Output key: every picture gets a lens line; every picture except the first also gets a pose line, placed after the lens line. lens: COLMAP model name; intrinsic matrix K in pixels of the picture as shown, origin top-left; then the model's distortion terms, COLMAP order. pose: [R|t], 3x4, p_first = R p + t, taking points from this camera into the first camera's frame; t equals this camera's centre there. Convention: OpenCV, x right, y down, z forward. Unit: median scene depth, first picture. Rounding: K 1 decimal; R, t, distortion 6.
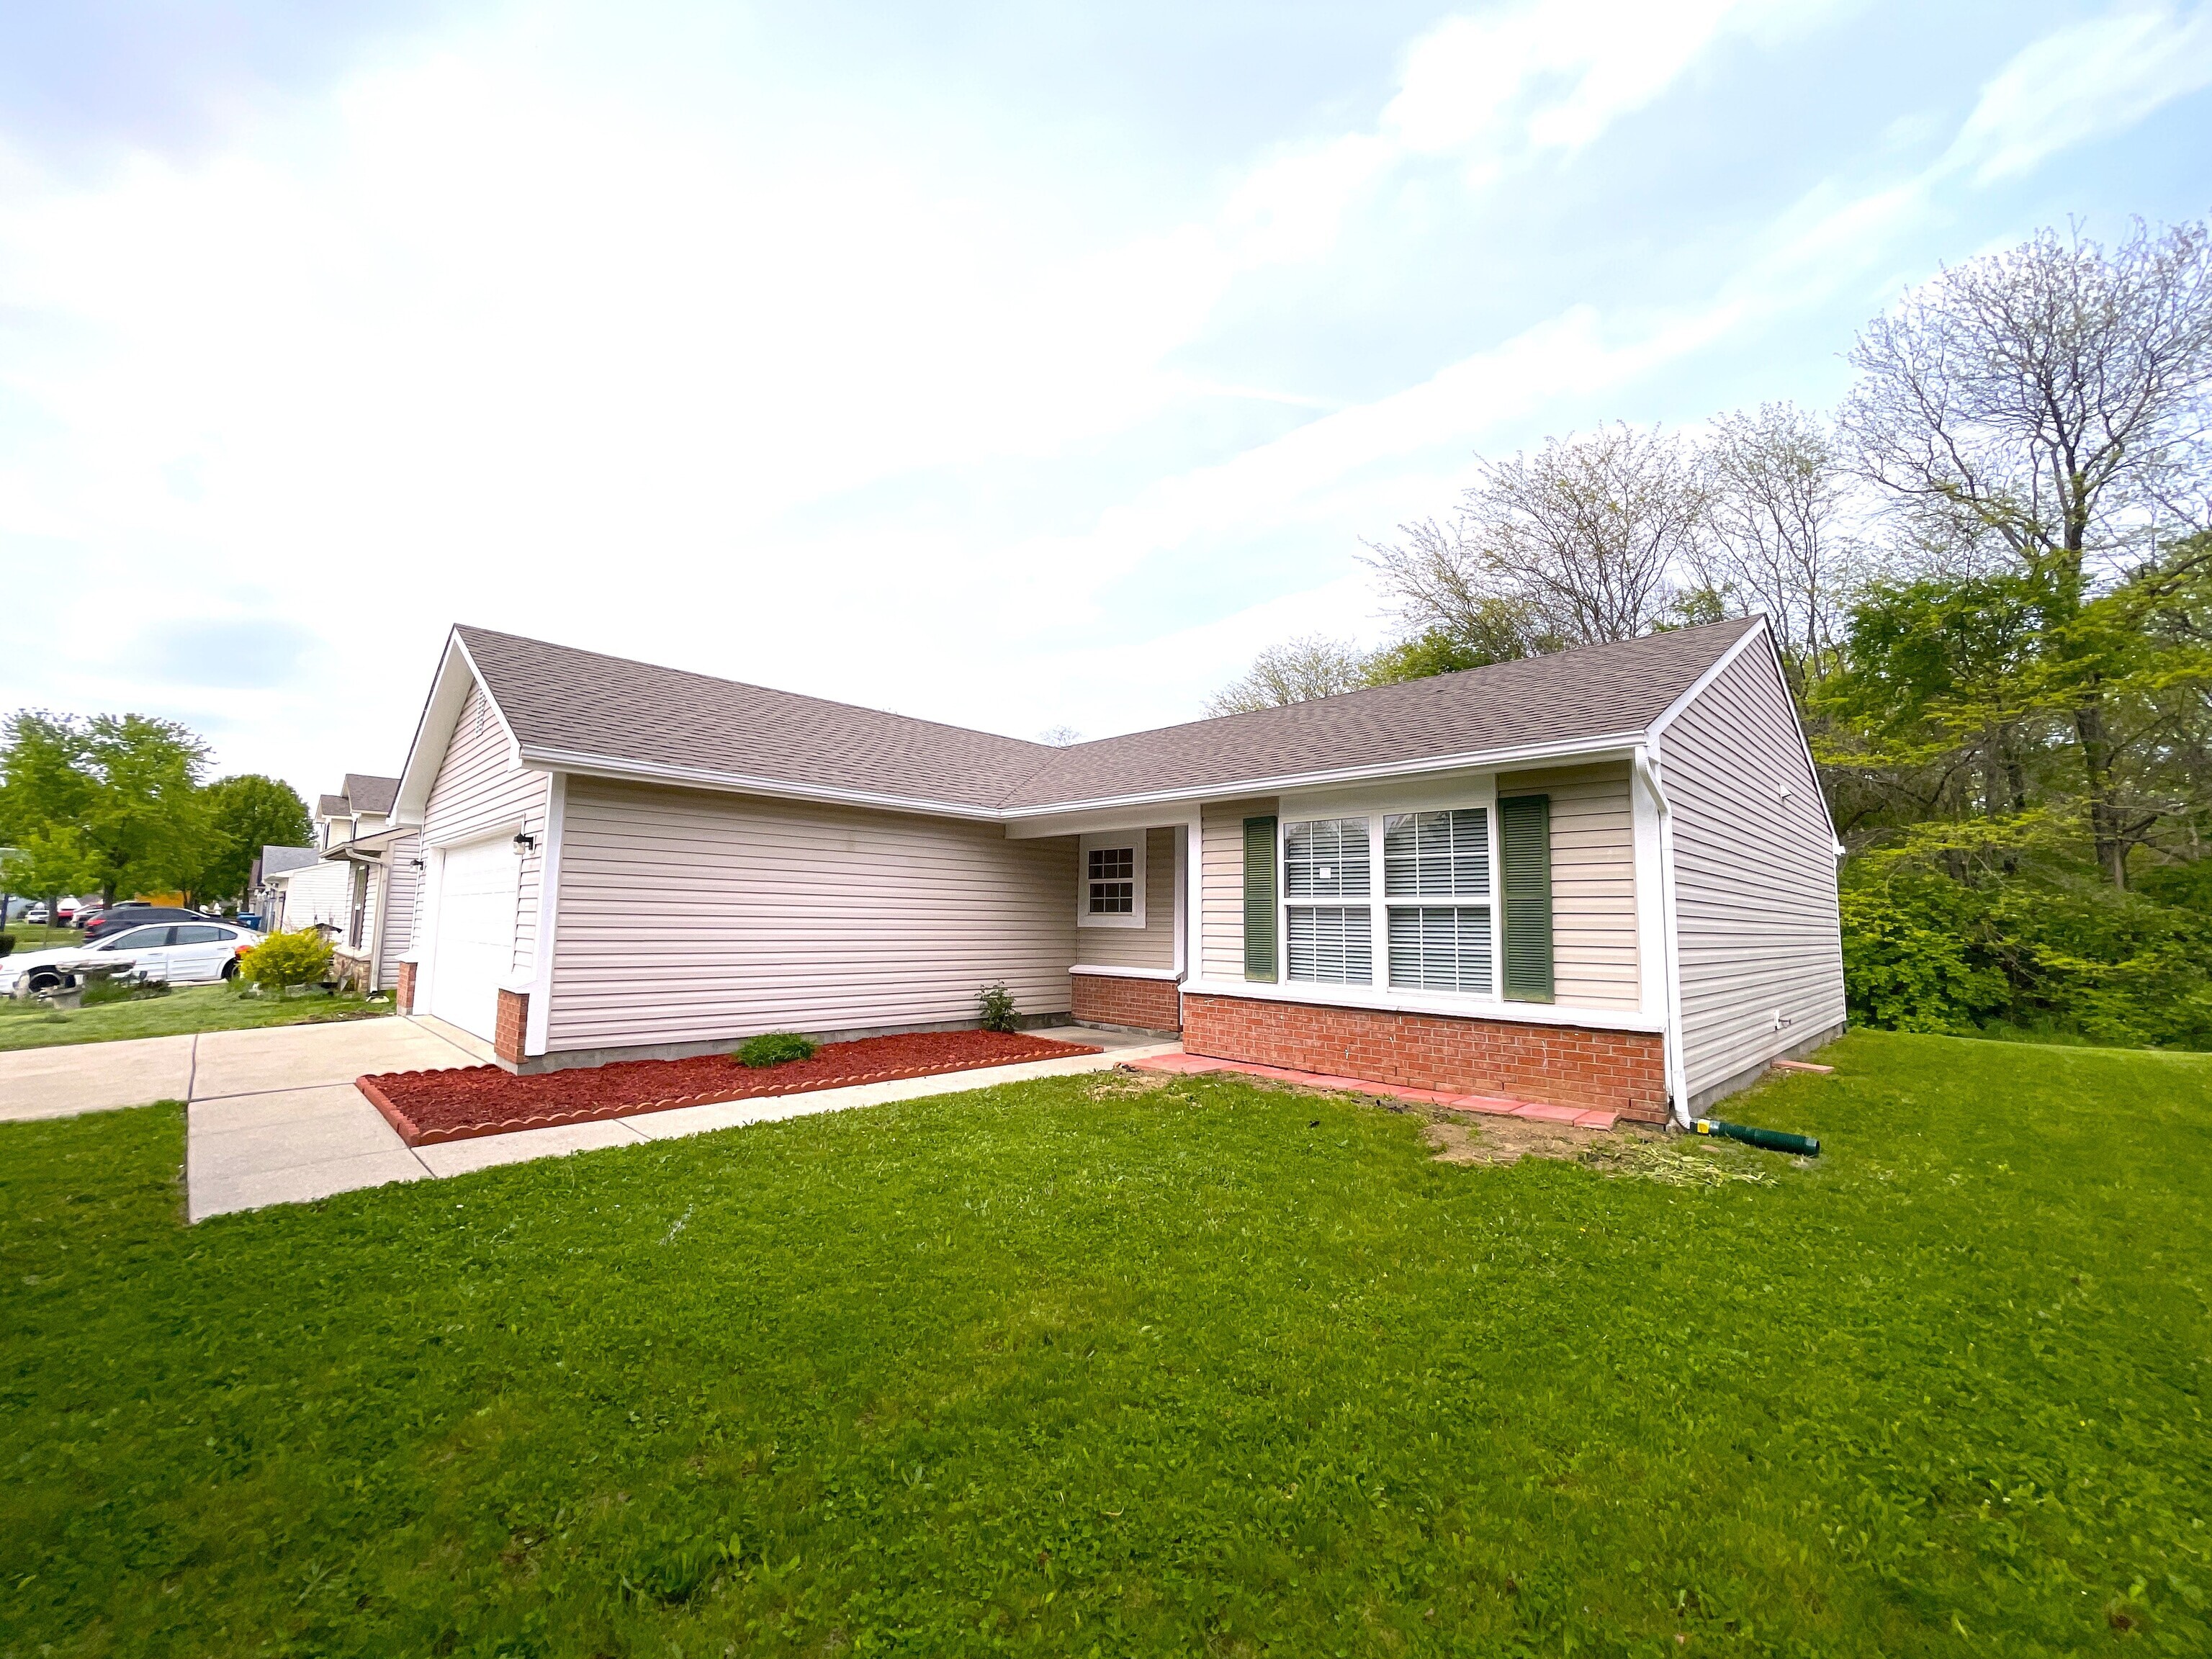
lens RADIAL K [[898.4, 0, 1099.1], [0, 898.4, 823.8], [0, 0, 1]] dist [0.008366, 0.000498]
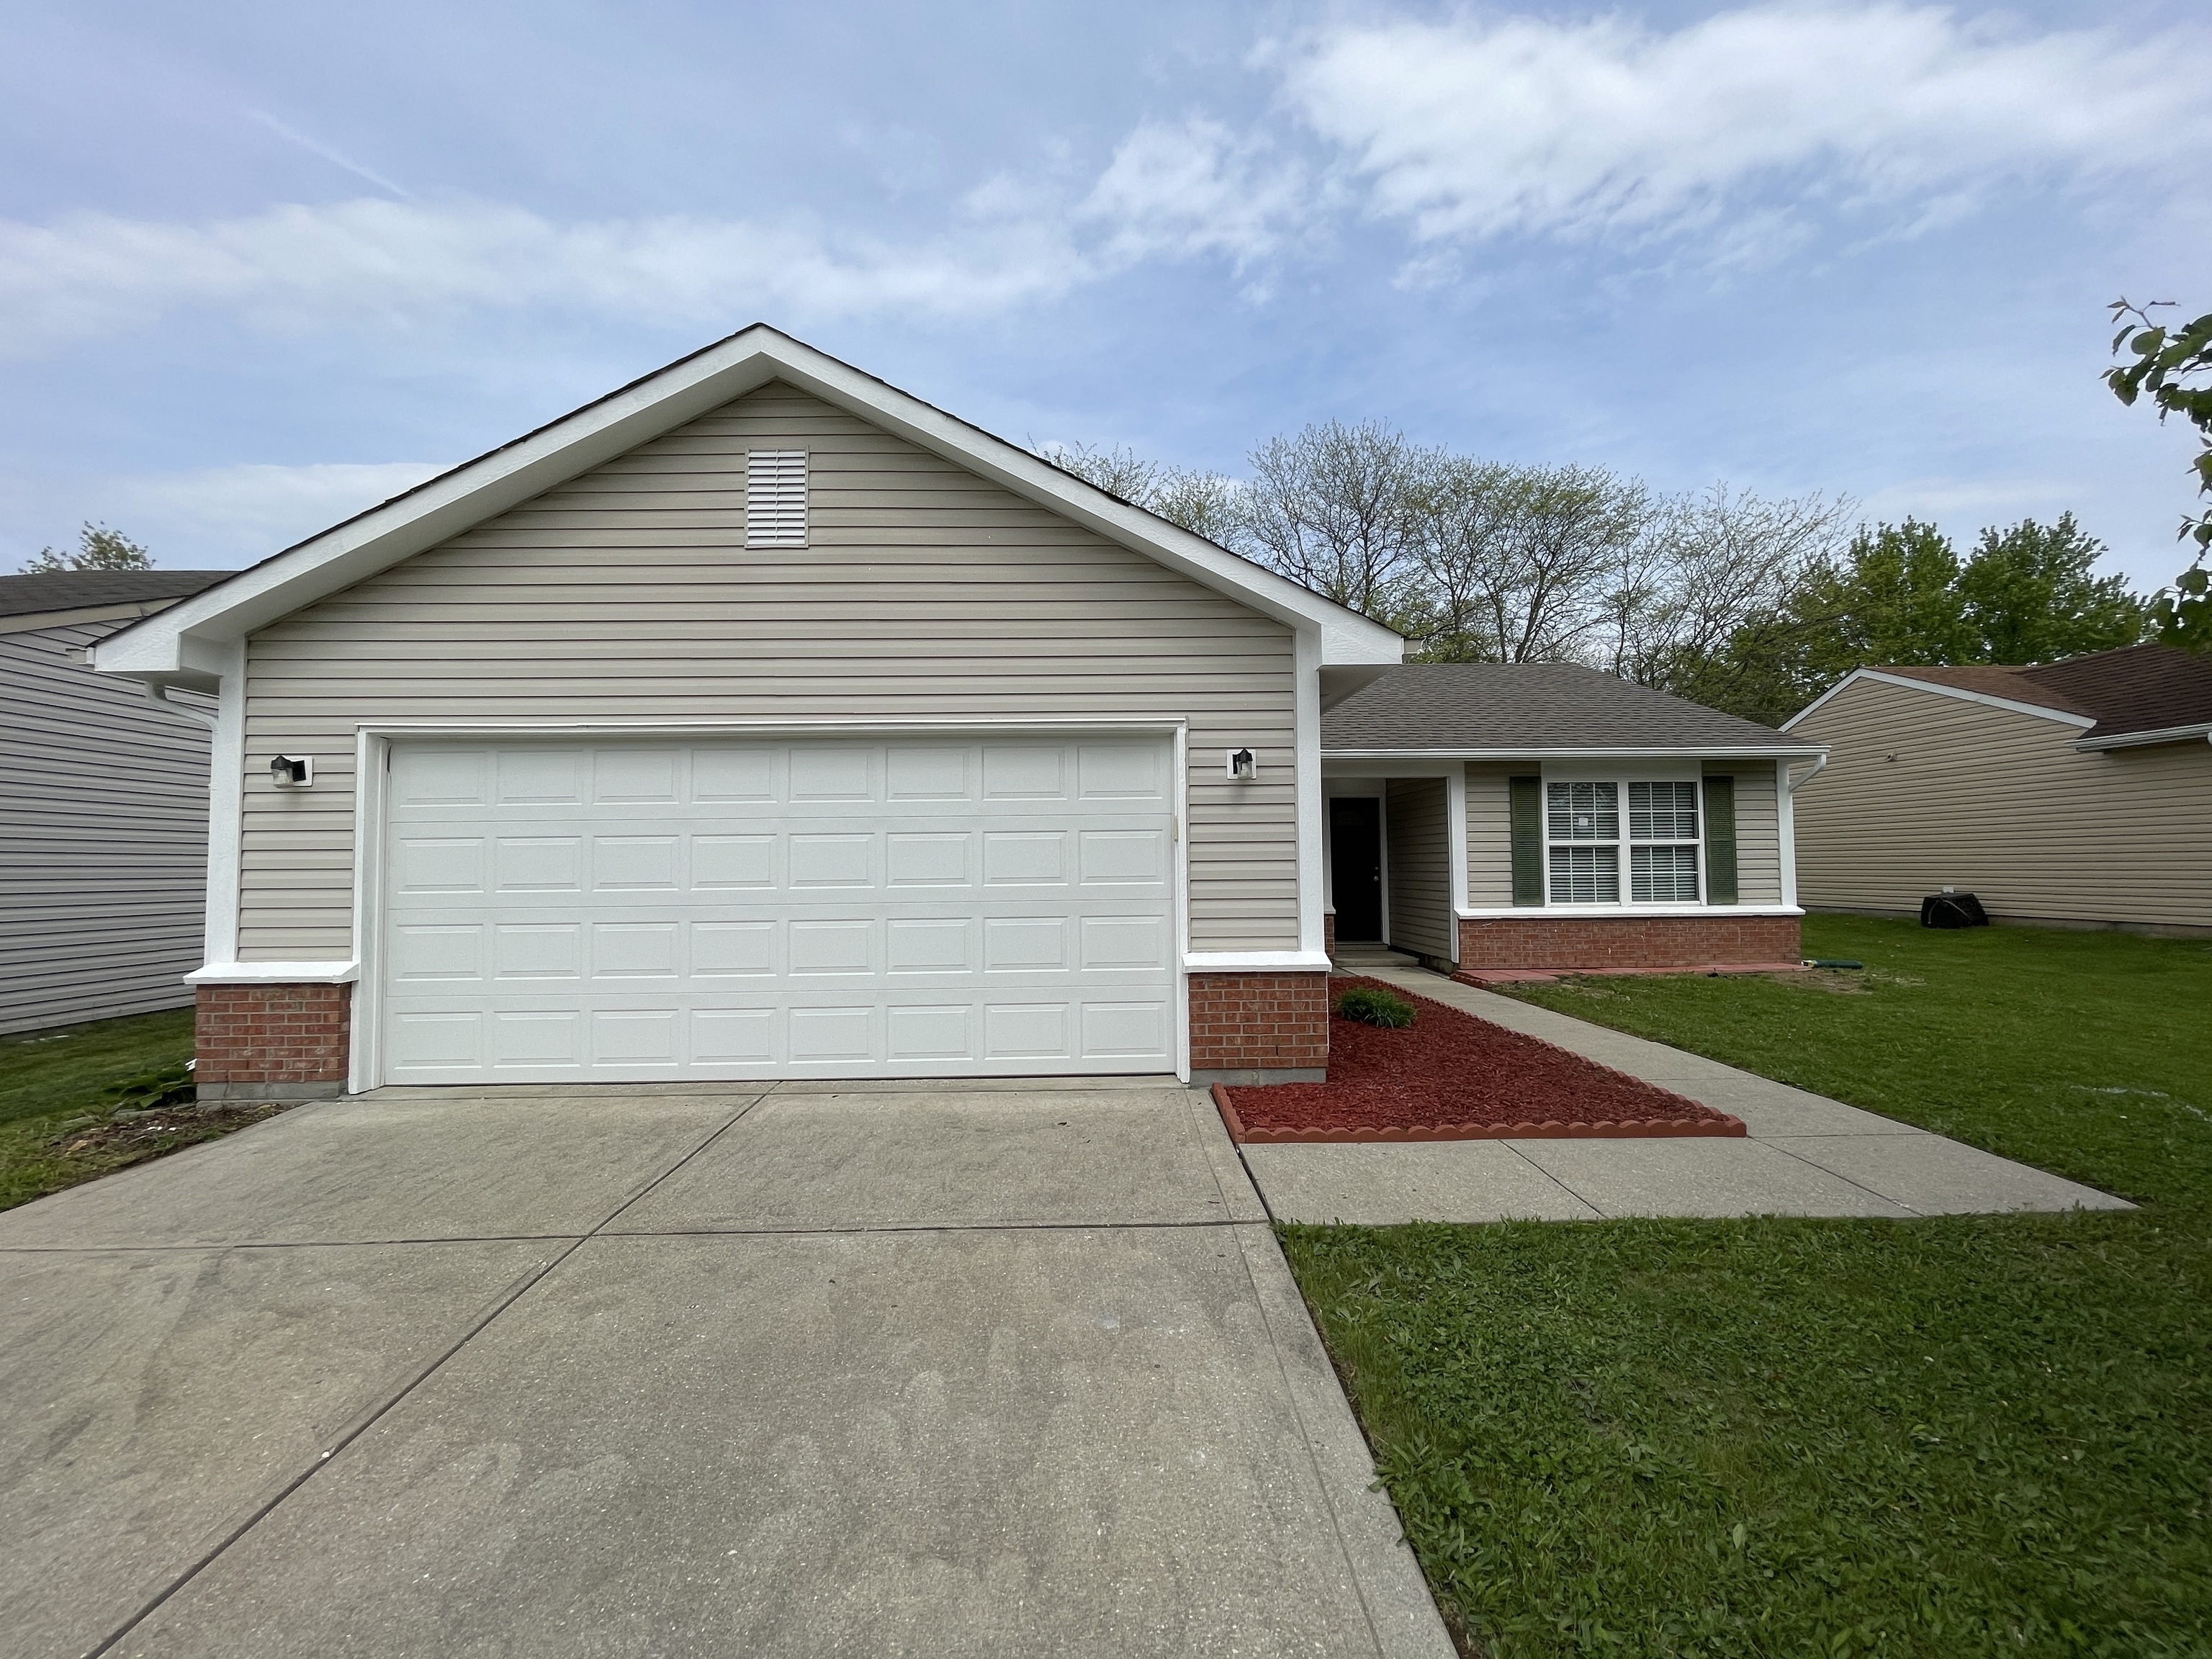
lens RADIAL K [[898.4, 0, 1109.9], [0, 898.4, 836.1], [0, 0, 1]] dist [0.008366, 0.000498]
pose [[0.683063, 0.000598, 0.730359, -1.269924], [-0.057965, 0.996890, 0.053395, 0.046584], [-0.728055, -0.078807, 0.680974, 0.618662]]
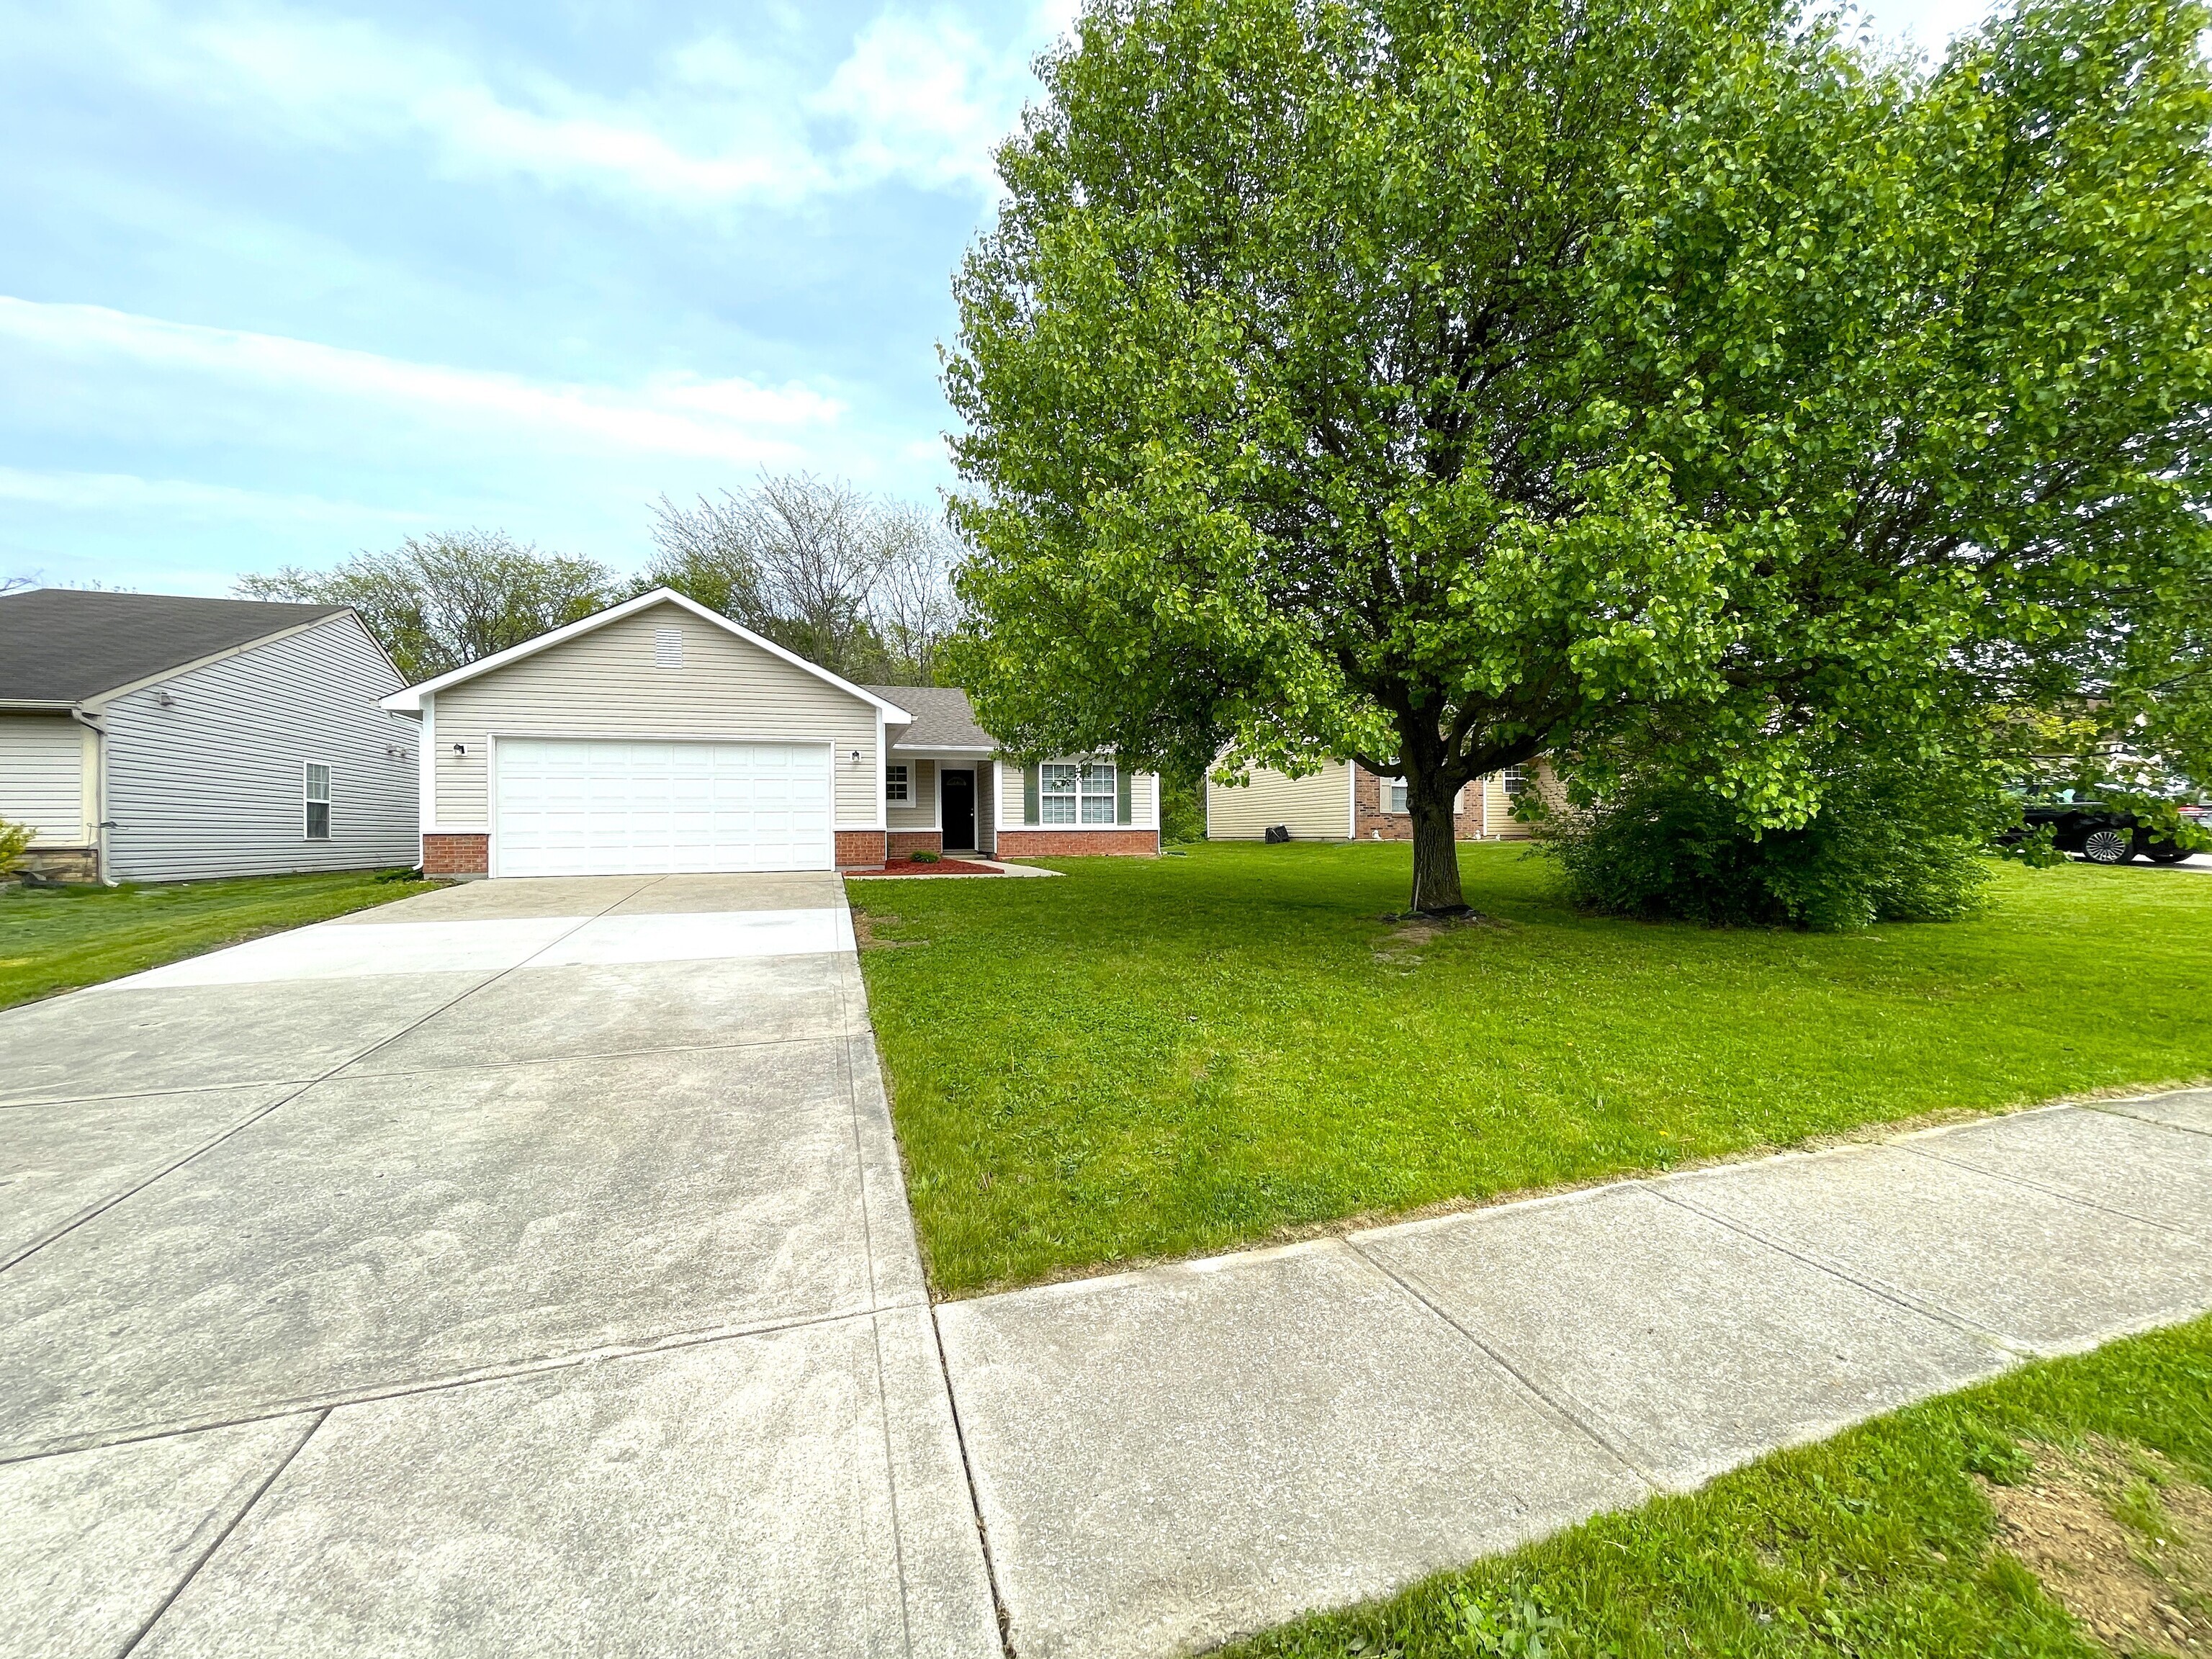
lens RADIAL K [[898.4, 0, 1100.2], [0, 898.4, 834.4], [0, 0, 1]] dist [0.008366, 0.000498]
pose [[0.464982, -0.020620, 0.885080, -2.224629], [-0.080702, 0.994579, 0.065568, 0.018029], [-0.881634, -0.101916, 0.460797, -0.416503]]
